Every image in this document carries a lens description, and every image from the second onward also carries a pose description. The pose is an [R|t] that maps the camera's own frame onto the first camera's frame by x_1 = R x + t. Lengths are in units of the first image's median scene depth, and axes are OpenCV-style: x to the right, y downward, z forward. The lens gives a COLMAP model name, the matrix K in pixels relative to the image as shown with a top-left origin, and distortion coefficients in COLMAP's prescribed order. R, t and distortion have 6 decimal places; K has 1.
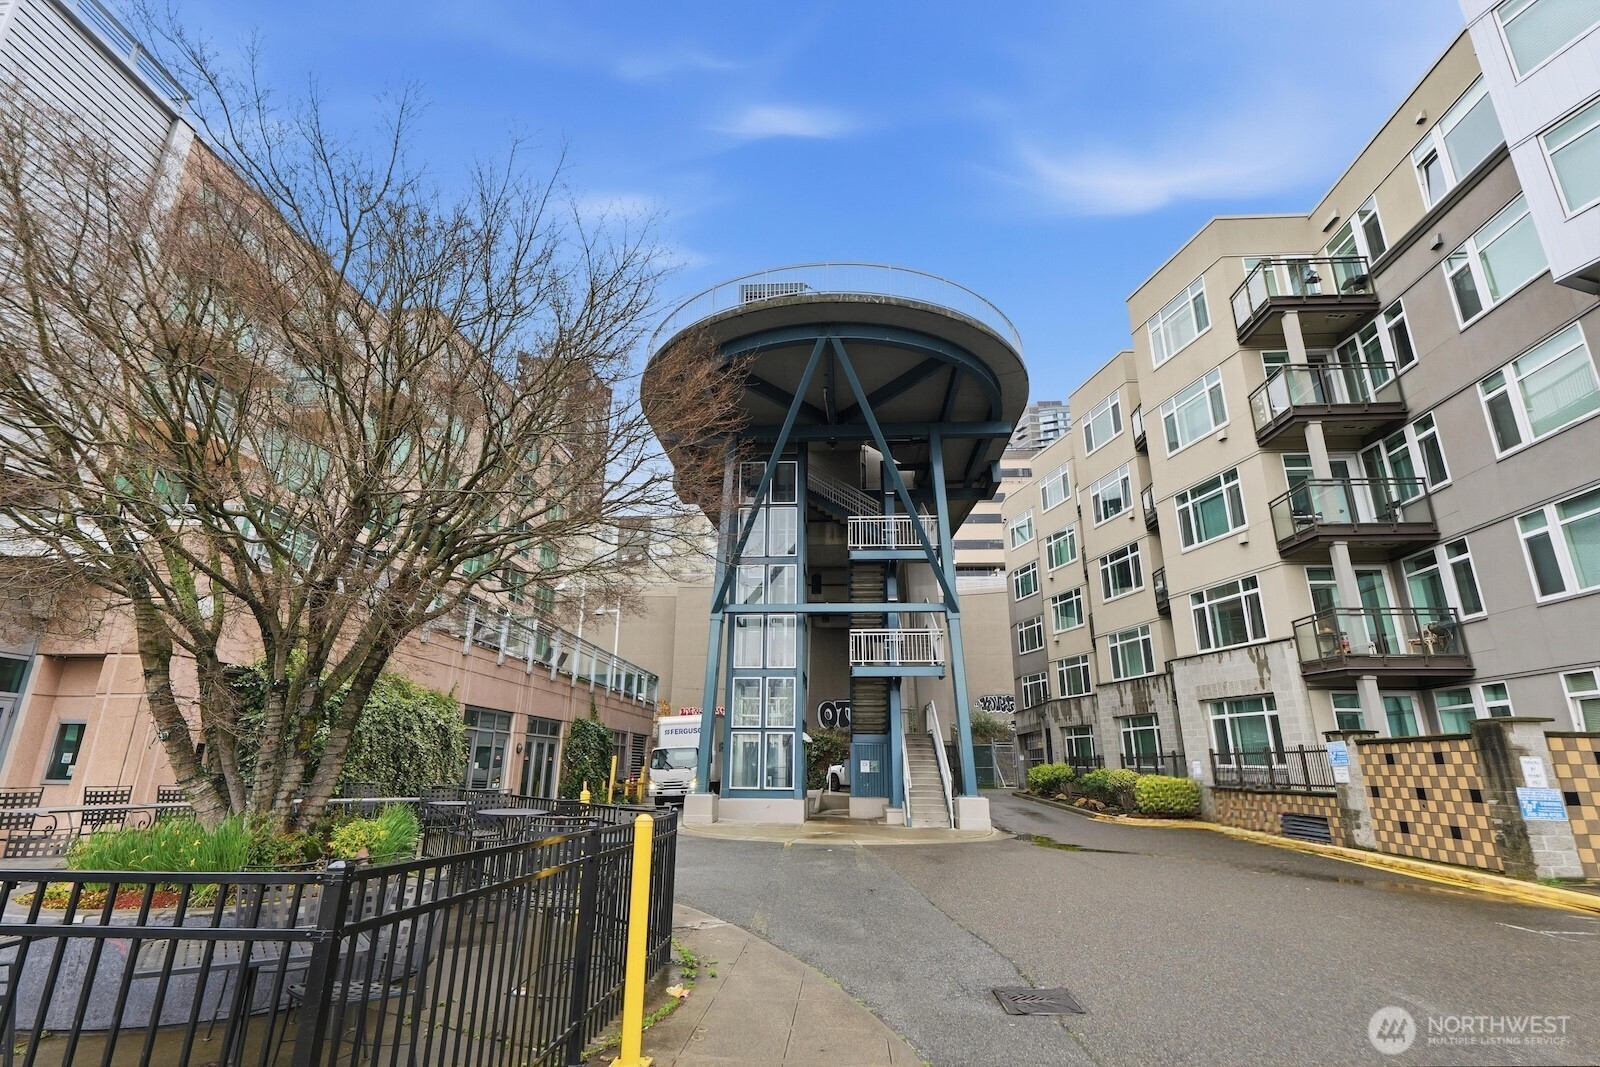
lens RADIAL K [[738.6, 0, 808.4], [0, 738.6, 528.5], [0, 0, 1]] dist [0.002025, 0.000180]
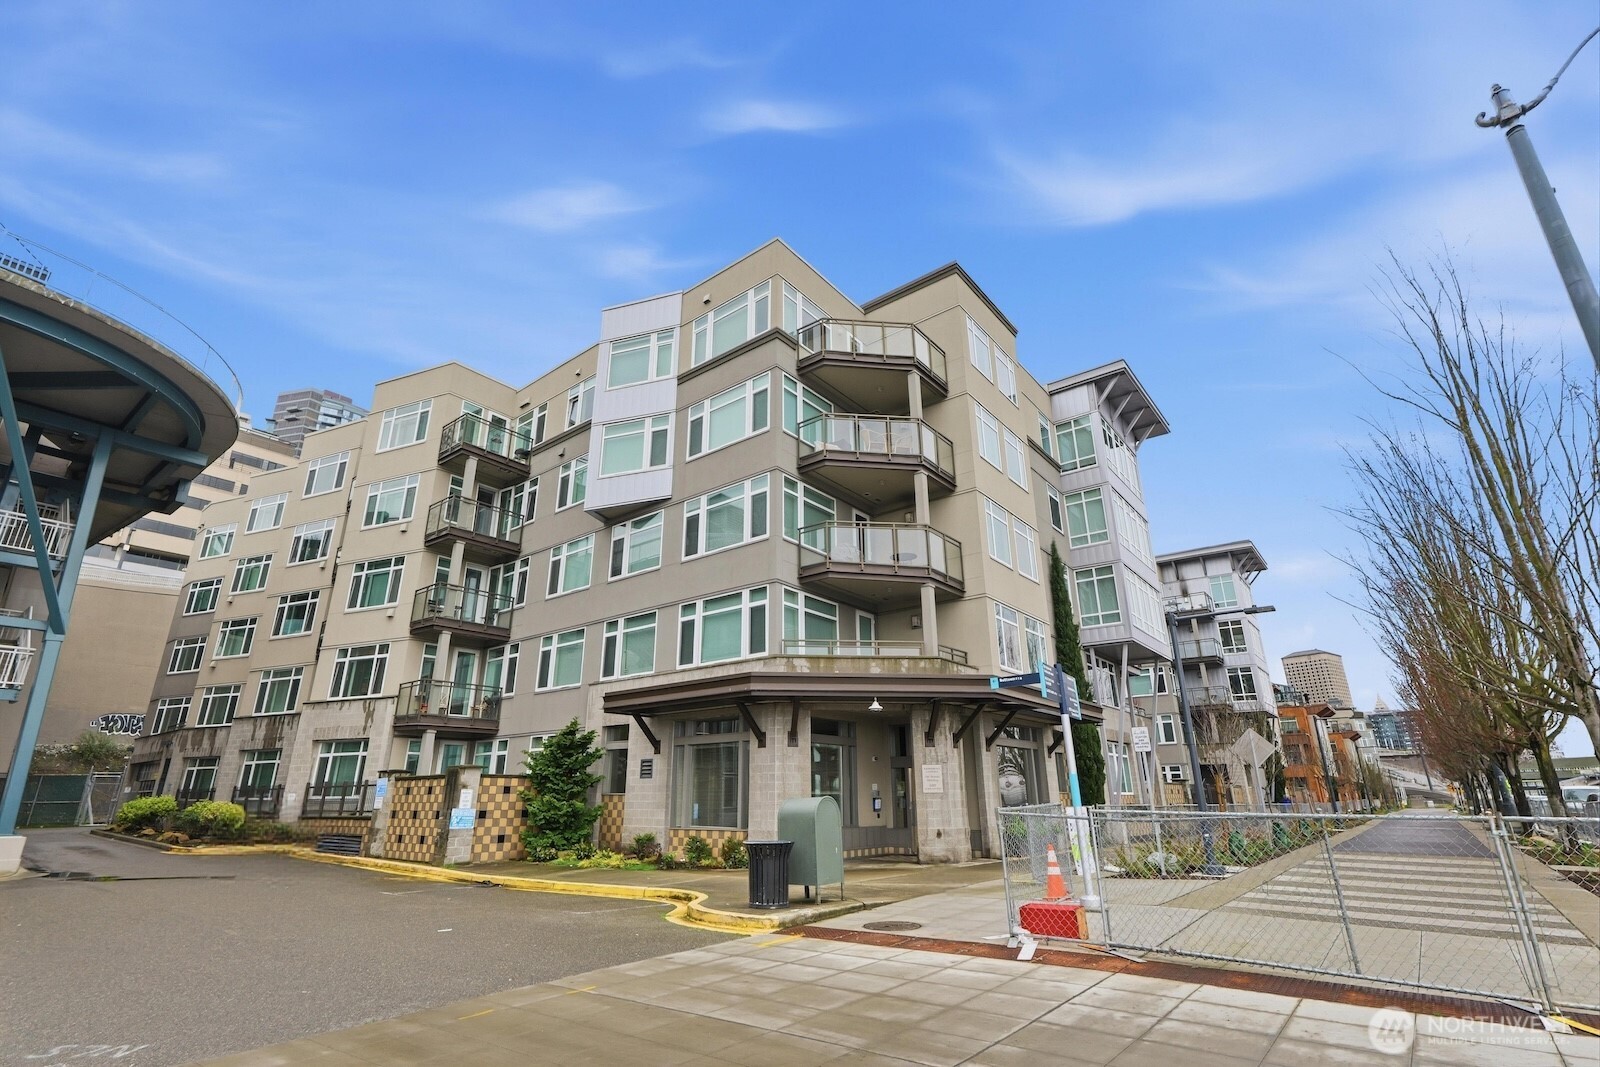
lens RADIAL K [[738.6, 0, 808.4], [0, 738.6, 528.5], [0, 0, 1]] dist [0.002025, 0.000180]
pose [[0.580844, 0.259694, 0.771478, -0.005184], [-0.234683, 0.960927, -0.146774, -0.108467], [-0.779451, -0.095800, 0.619095, -0.322299]]
